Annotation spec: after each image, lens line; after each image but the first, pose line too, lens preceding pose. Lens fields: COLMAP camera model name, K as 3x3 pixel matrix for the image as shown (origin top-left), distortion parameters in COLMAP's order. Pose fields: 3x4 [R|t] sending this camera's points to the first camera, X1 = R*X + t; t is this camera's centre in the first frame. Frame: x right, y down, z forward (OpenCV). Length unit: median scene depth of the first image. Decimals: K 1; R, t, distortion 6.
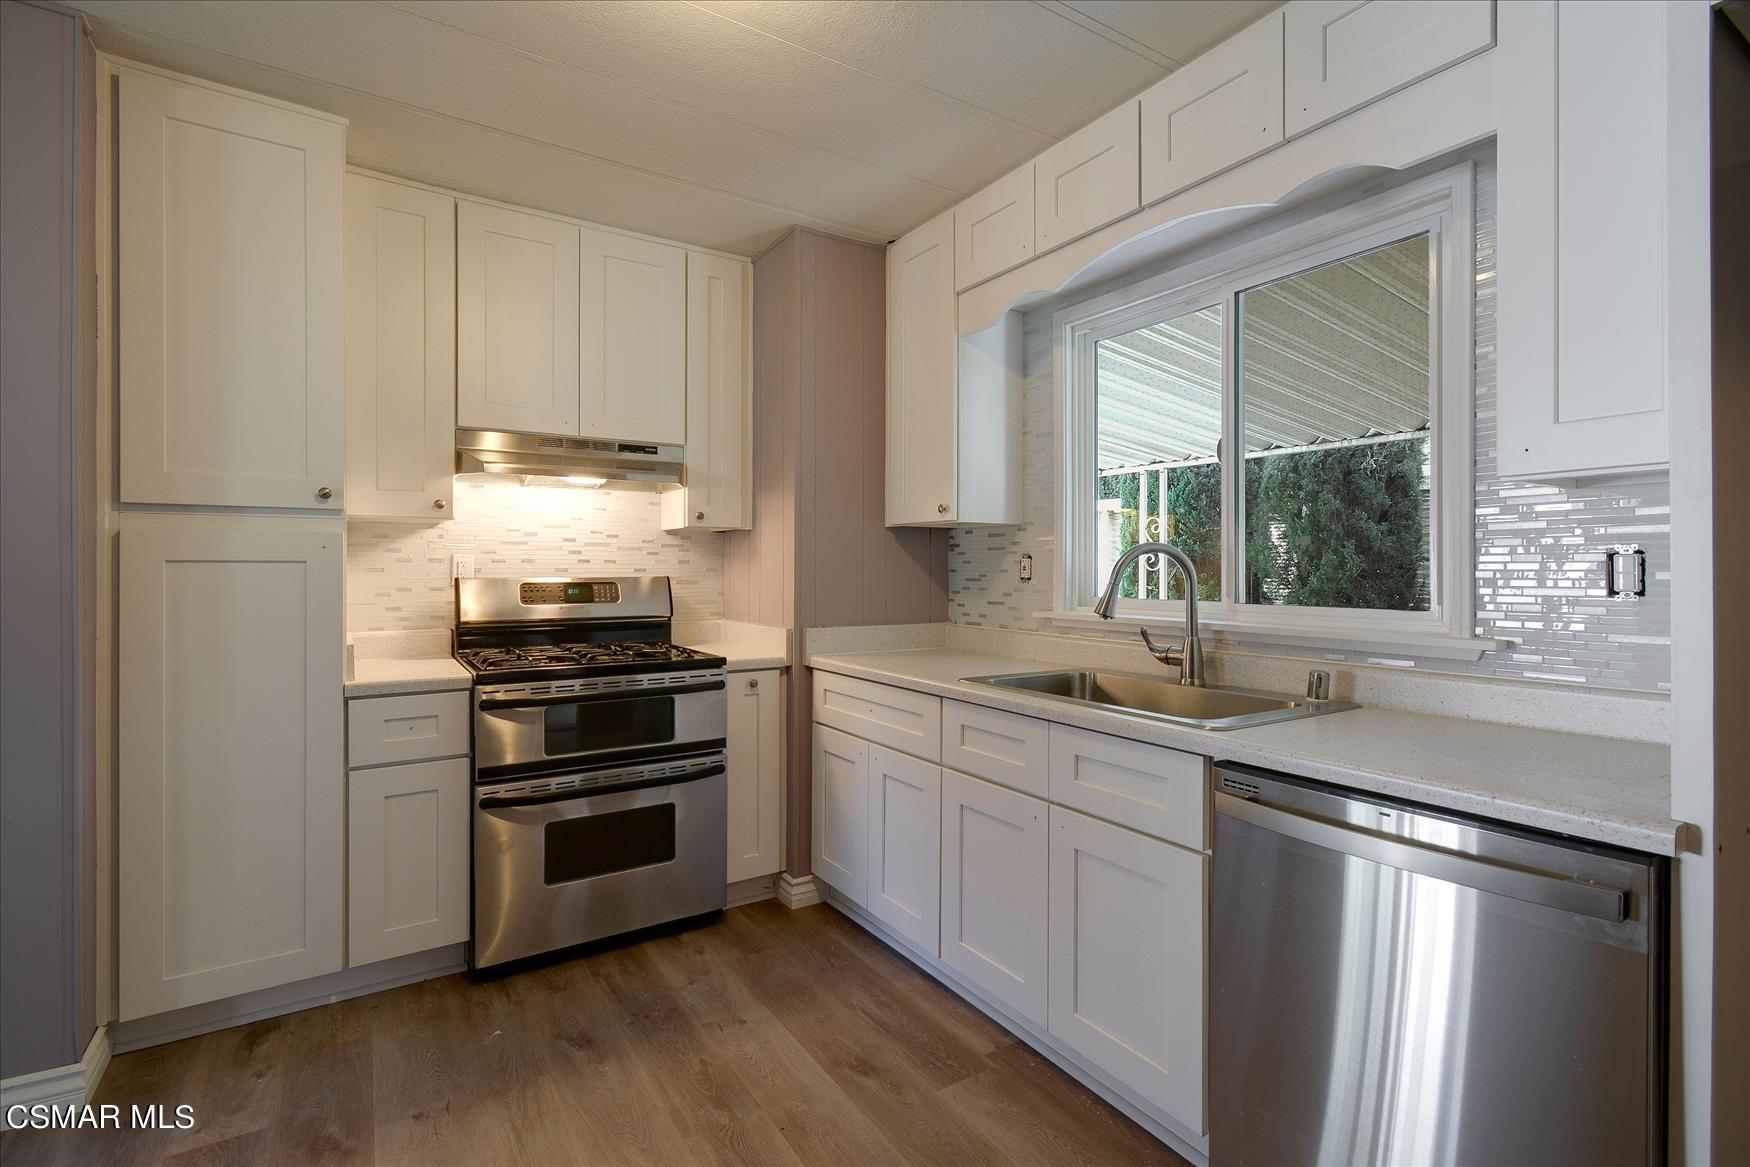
lens RADIAL K [[791.4, 0, 870.1], [0, 791.4, 576.6], [0, 0, 1]] dist [0.008007, -0.003577]
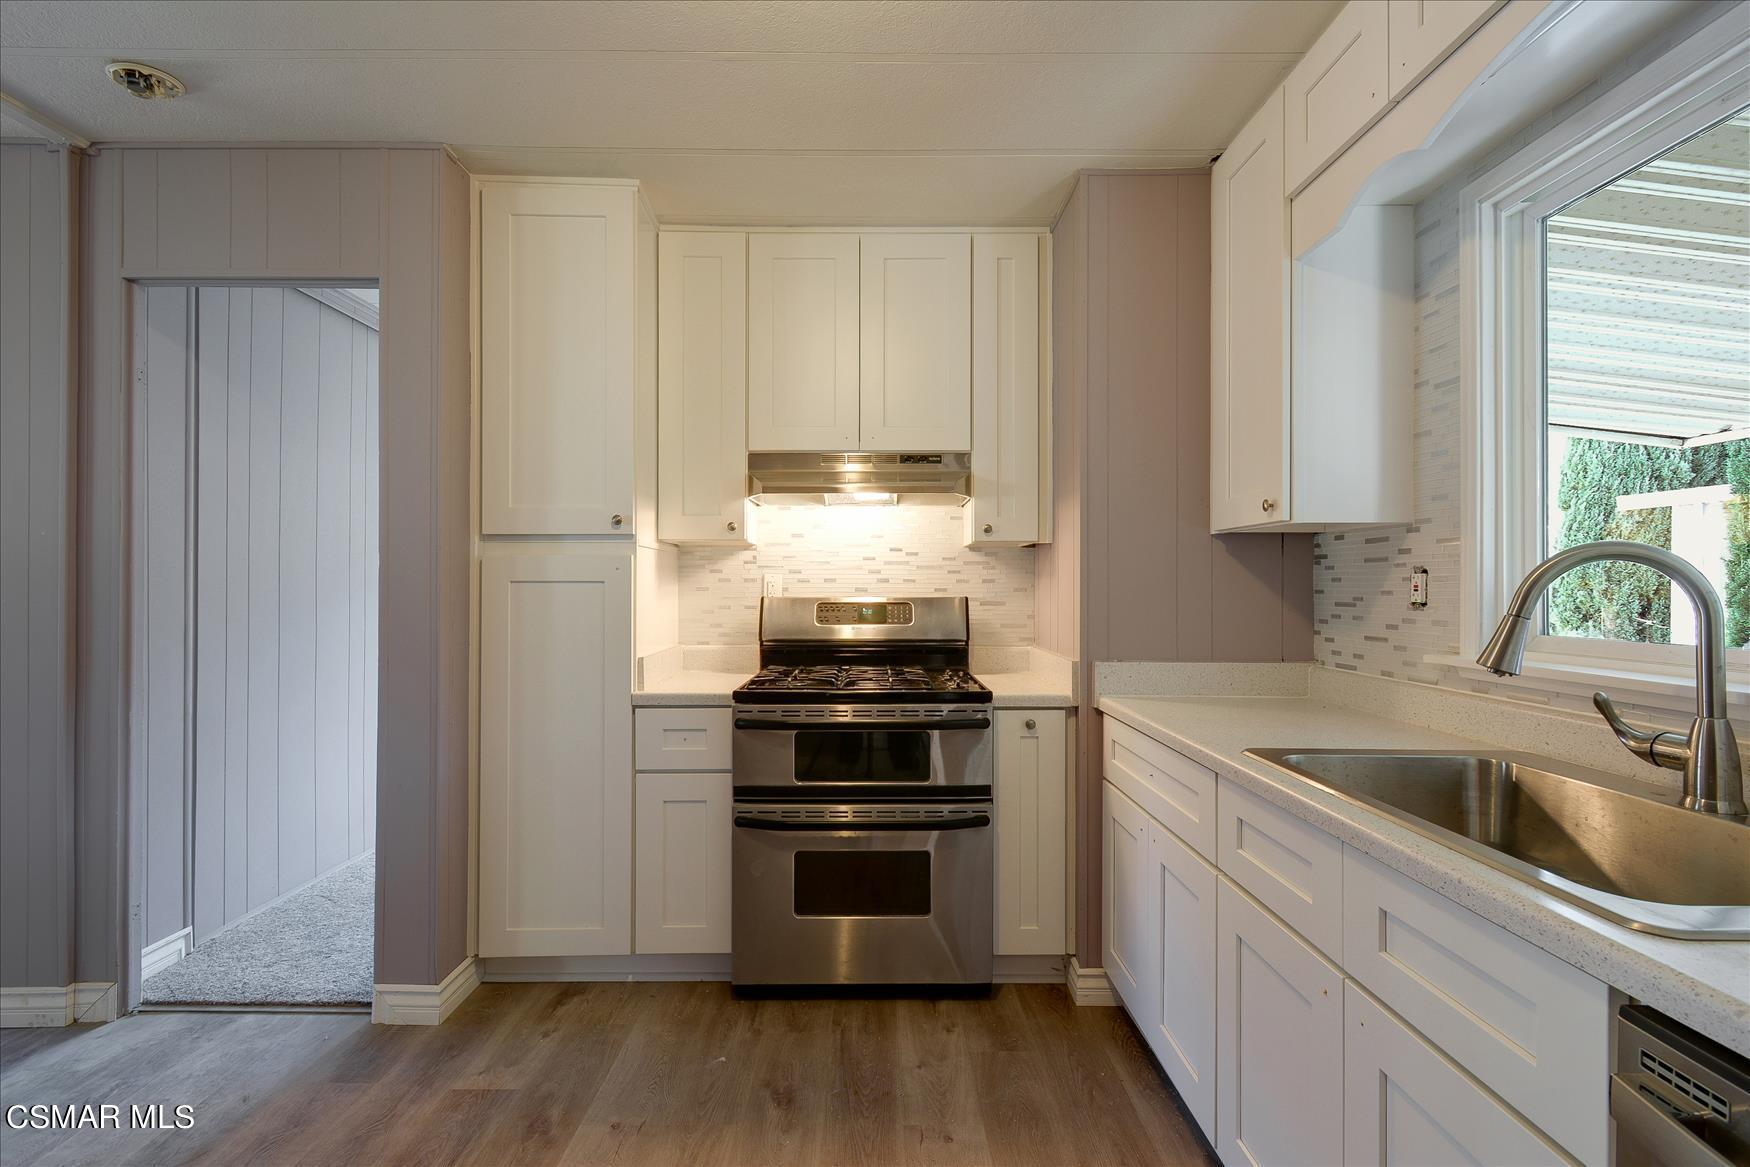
lens RADIAL K [[791.4, 0, 885.4], [0, 791.4, 587.4], [0, 0, 1]] dist [0.008007, -0.003577]
pose [[0.849521, 0.000230, -0.527554, 0.181610], [-0.005889, 0.999942, -0.009047, -0.002732], [0.527521, 0.010792, 0.849473, 0.216368]]
